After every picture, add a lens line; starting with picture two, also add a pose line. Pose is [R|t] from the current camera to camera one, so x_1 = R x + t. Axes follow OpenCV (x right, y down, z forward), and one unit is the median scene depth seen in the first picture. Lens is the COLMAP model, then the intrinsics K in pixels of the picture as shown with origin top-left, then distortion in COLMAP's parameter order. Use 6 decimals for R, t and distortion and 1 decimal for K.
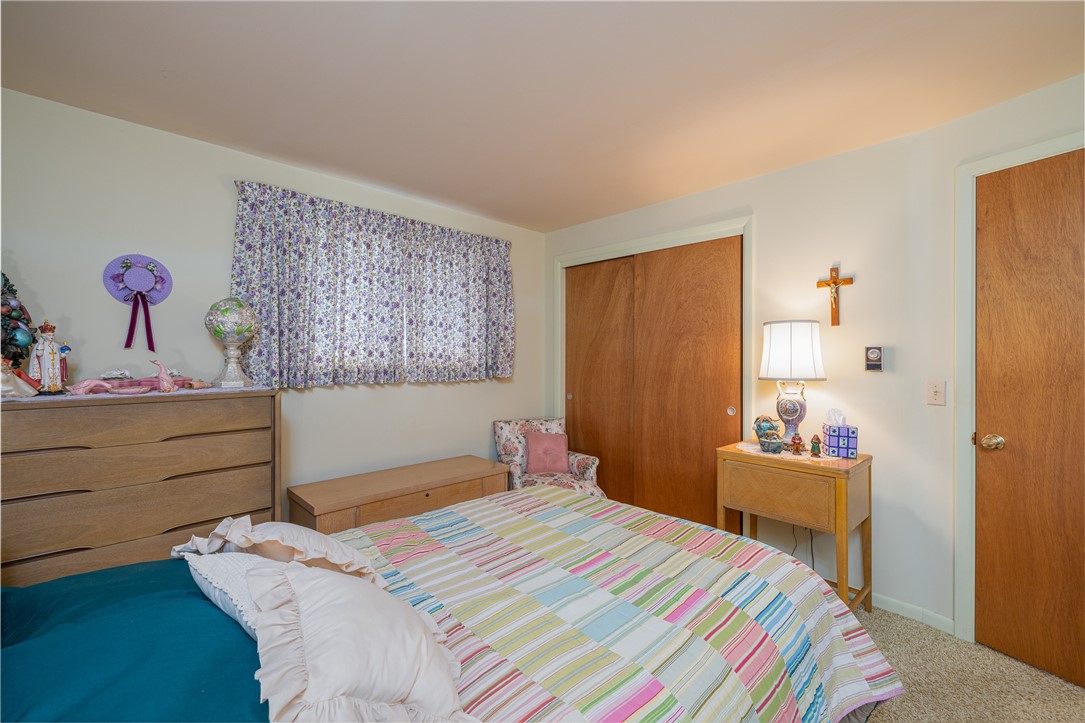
lens RADIAL K [[440.5, 0, 540.7], [0, 440.5, 355.7], [0, 0, 1]] dist [-0.001178, 0.000113]
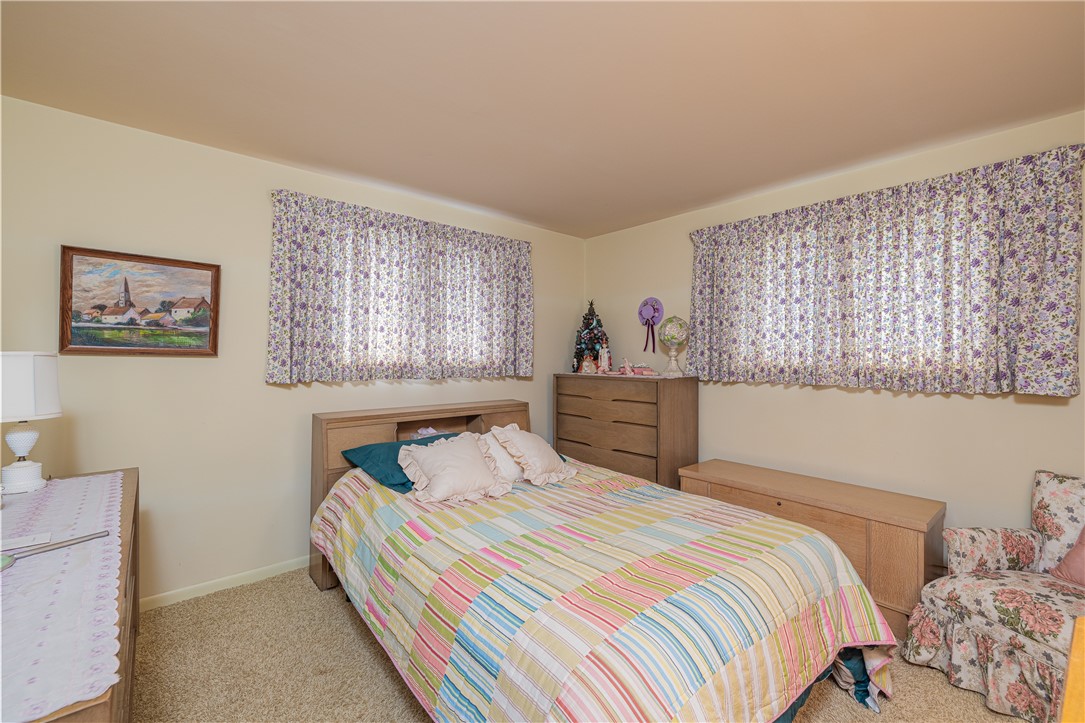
lens RADIAL K [[440.5, 0, 541.0], [0, 440.5, 358.5], [0, 0, 1]] dist [-0.001178, 0.000113]
pose [[-0.035119, 0.004645, -0.999372, 0.986765], [-0.005027, 0.999976, 0.004825, 0.006639], [0.999370, 0.005193, -0.035095, 0.739453]]
